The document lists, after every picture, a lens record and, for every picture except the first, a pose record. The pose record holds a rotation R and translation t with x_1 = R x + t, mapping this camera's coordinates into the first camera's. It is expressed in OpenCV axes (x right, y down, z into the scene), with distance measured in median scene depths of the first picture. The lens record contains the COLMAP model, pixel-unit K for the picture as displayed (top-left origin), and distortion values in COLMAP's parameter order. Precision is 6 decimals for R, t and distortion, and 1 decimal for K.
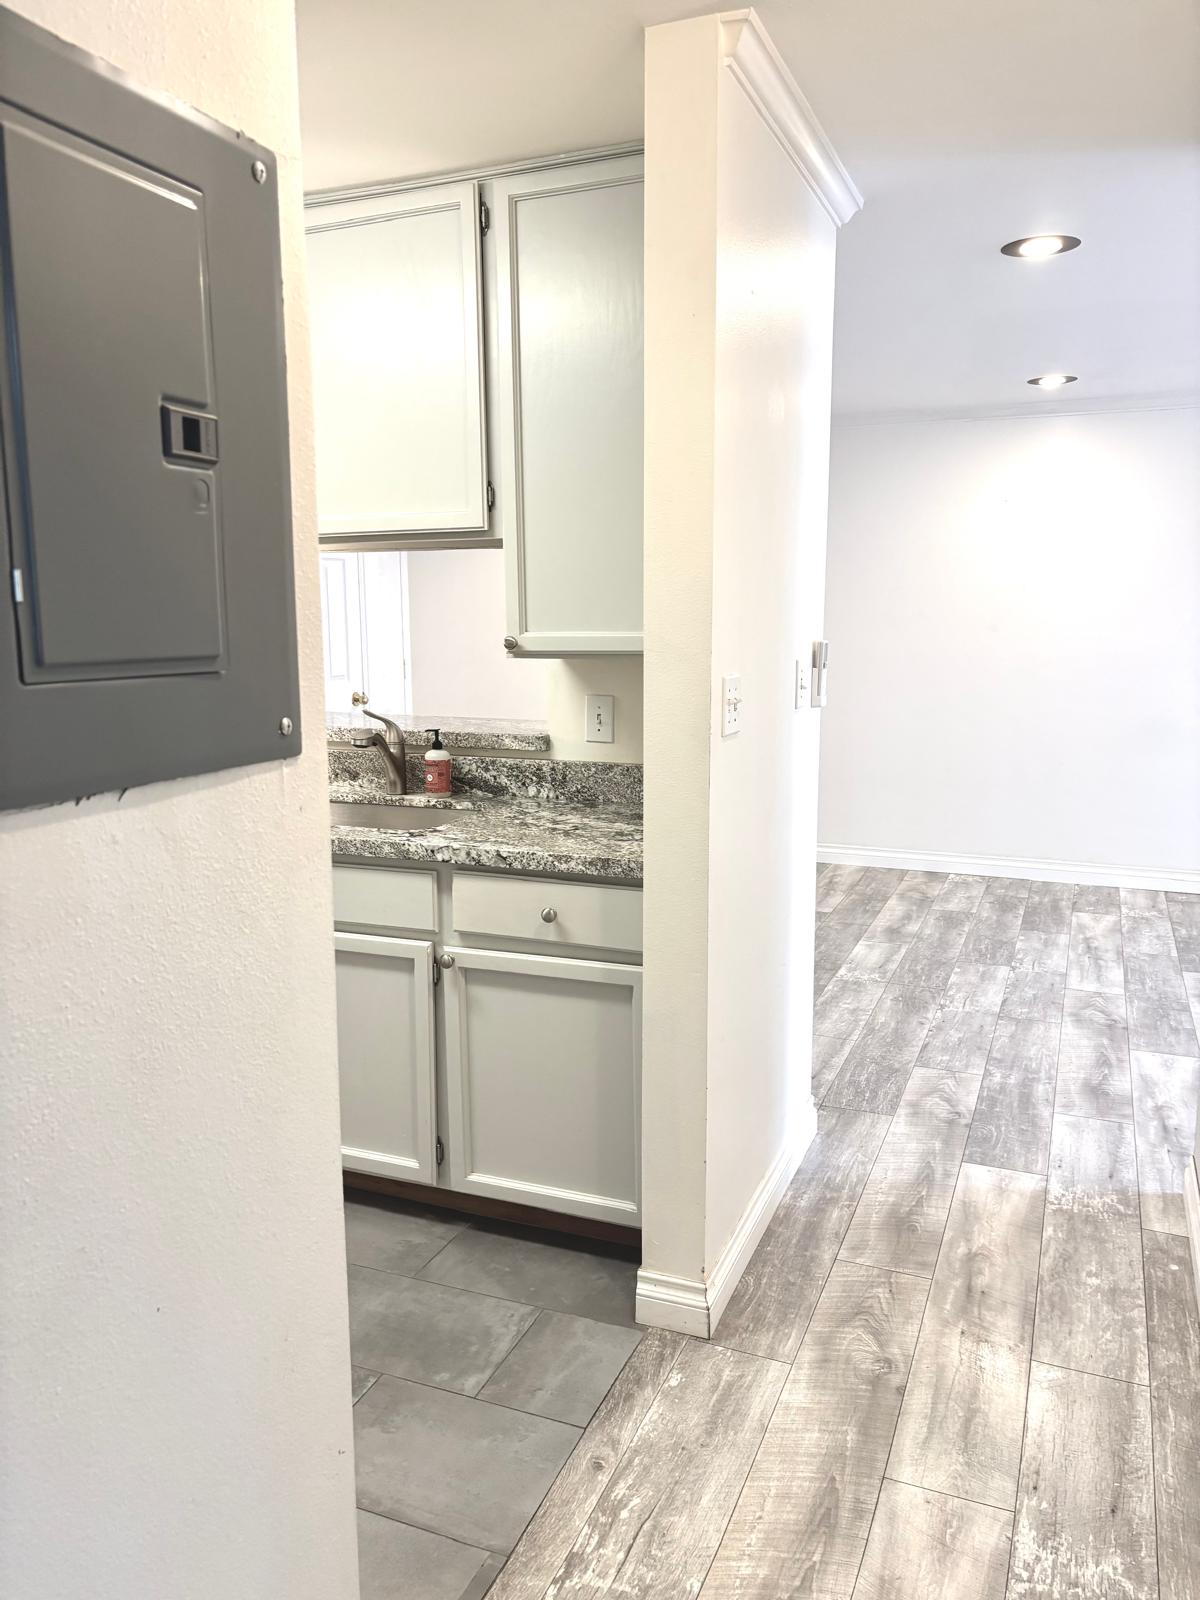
lens RADIAL K [[1205.9, 0, 601.8], [0, 1205.9, 797.3], [0, 0, 1]] dist [0.043925, -0.047557]
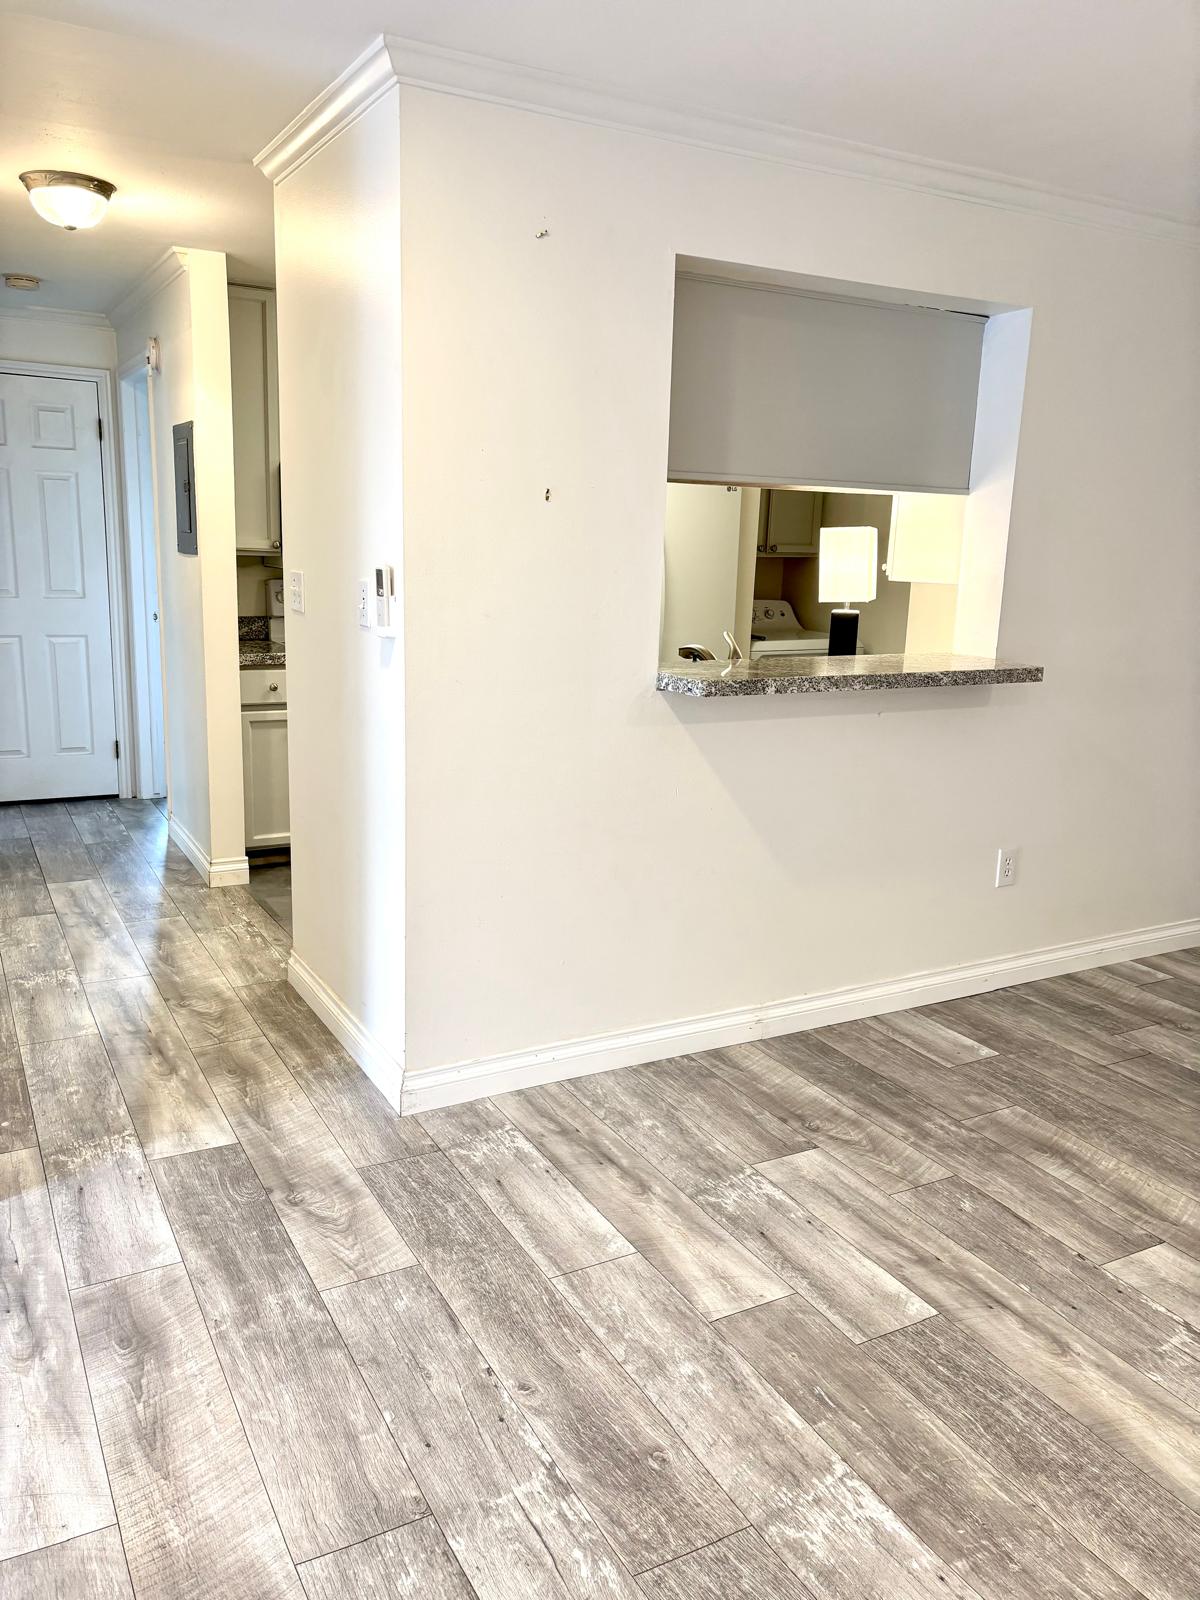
lens RADIAL K [[1205.9, 0, 590.9], [0, 1205.9, 815.3], [0, 0, 1]] dist [0.043925, -0.047557]
pose [[-0.631334, 0.157509, -0.759347, 0.798877], [-0.146621, 0.937255, 0.316316, -0.264218], [0.761524, 0.311037, -0.568627, 1.673559]]
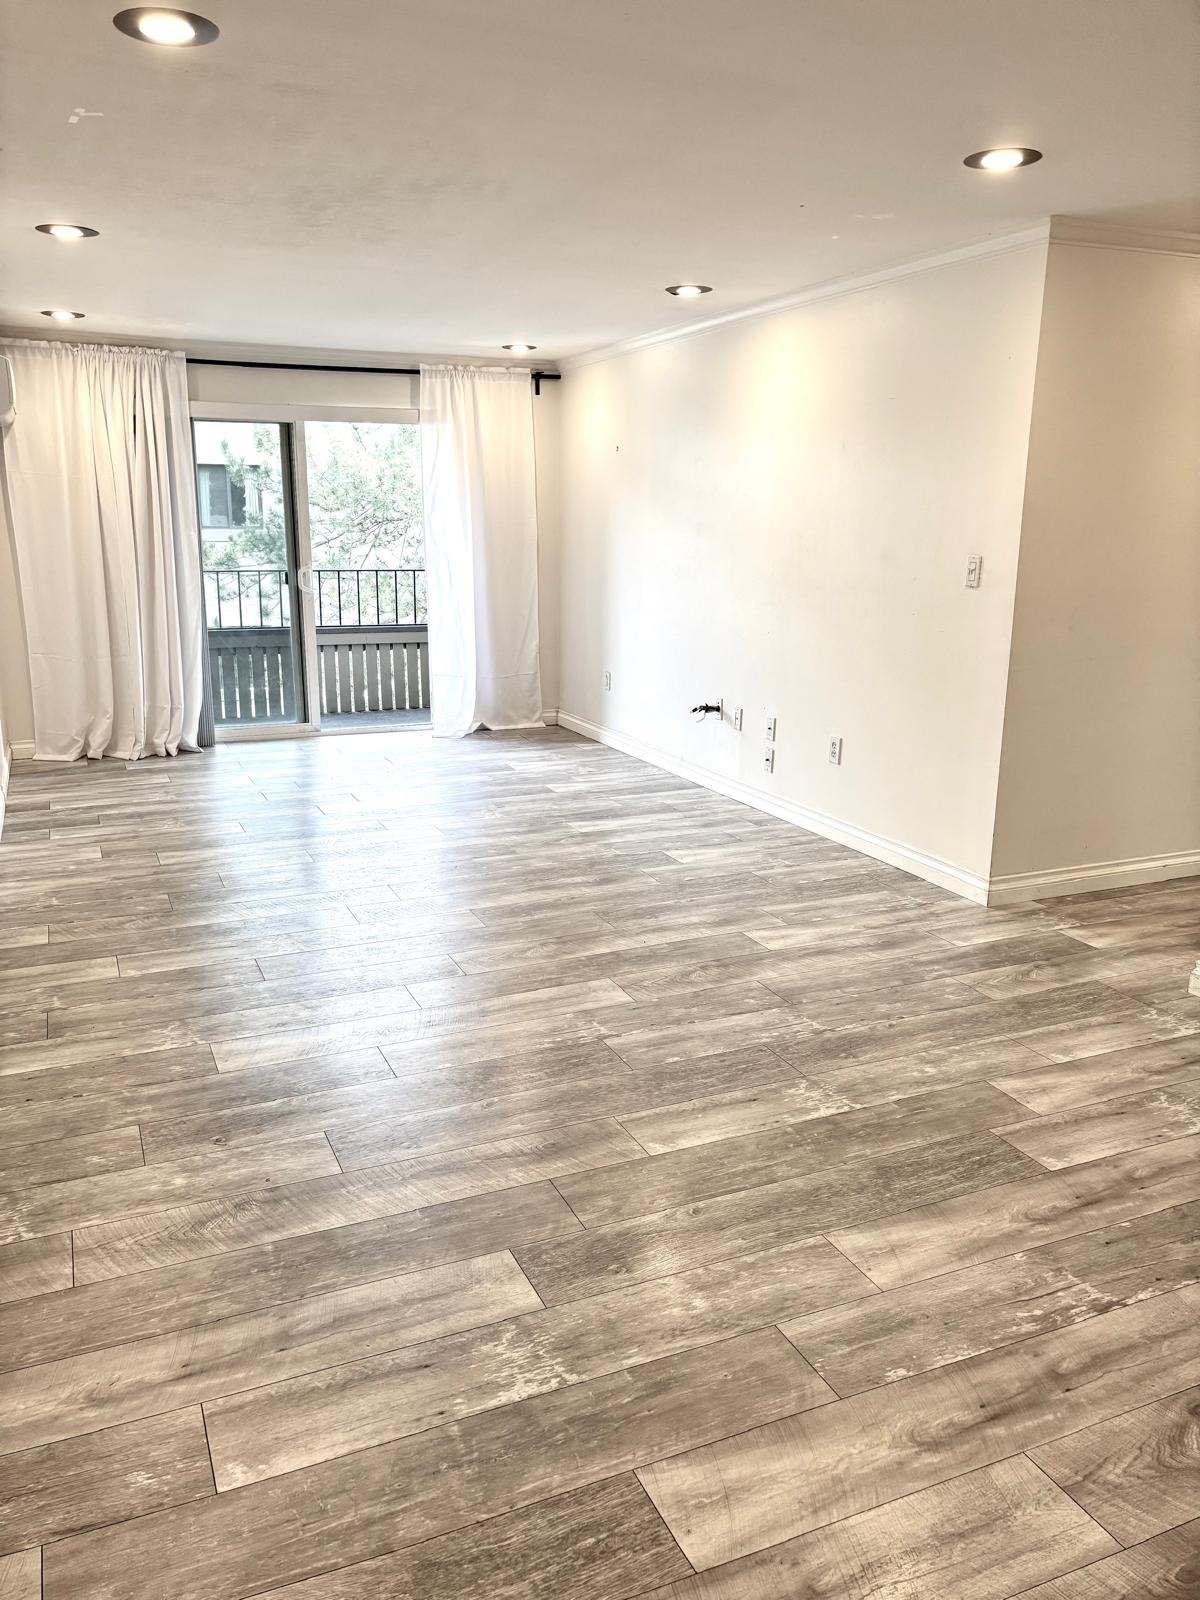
lens RADIAL K [[1205.9, 0, 596.4], [0, 1205.9, 800.1], [0, 0, 1]] dist [0.043925, -0.047557]
pose [[-0.723498, -0.165647, 0.670158, -0.172441], [0.096044, 0.937189, 0.335339, -0.358437], [-0.683612, 0.306981, -0.662145, 2.245614]]
